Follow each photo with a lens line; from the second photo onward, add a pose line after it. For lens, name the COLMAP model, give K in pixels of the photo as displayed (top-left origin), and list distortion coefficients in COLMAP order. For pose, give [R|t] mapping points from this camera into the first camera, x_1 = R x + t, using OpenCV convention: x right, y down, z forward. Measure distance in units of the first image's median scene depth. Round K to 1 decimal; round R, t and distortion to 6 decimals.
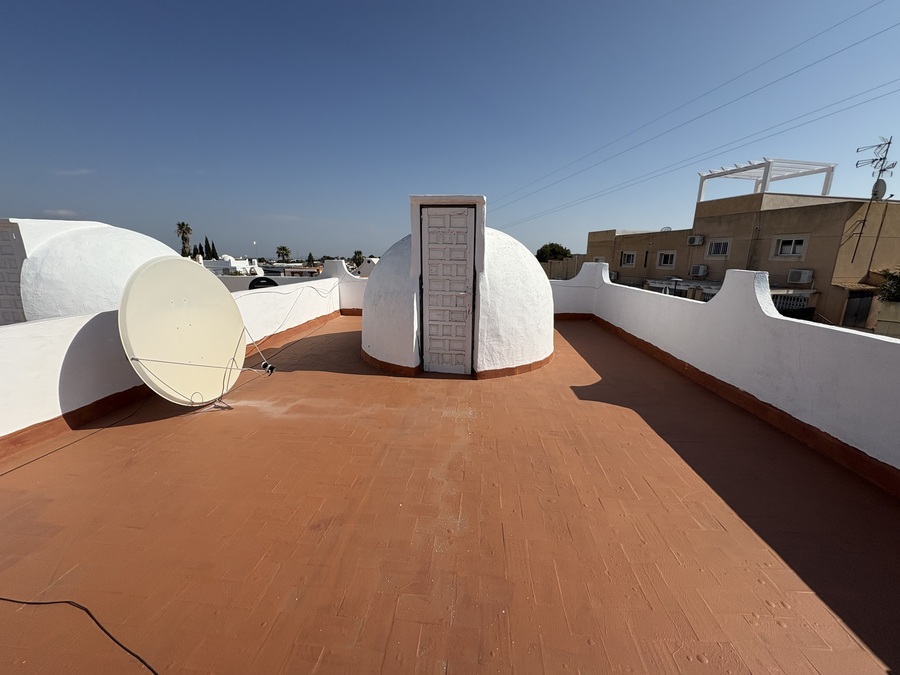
lens RADIAL K [[357.3, 0, 450.9], [0, 357.3, 335.2], [0, 0, 1]] dist [0.000105, 0.000155]
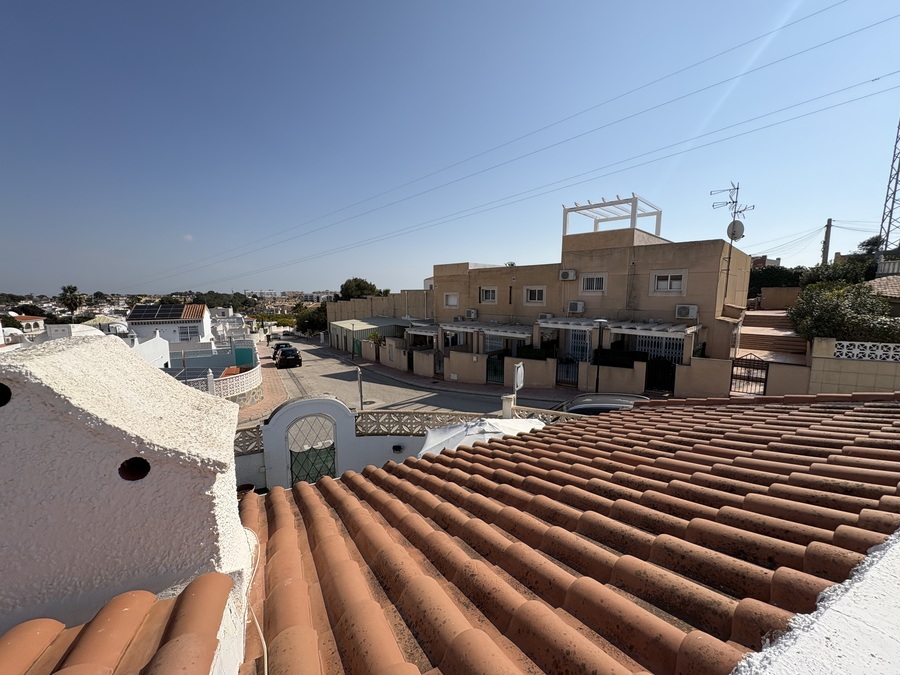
lens RADIAL K [[357.3, 0, 447.0], [0, 357.3, 341.0], [0, 0, 1]] dist [0.000105, 0.000155]
pose [[0.848258, -0.081046, 0.523345, -0.090259], [0.122096, 0.991527, -0.044348, -0.097580], [-0.515317, 0.101517, 0.850966, 0.410709]]
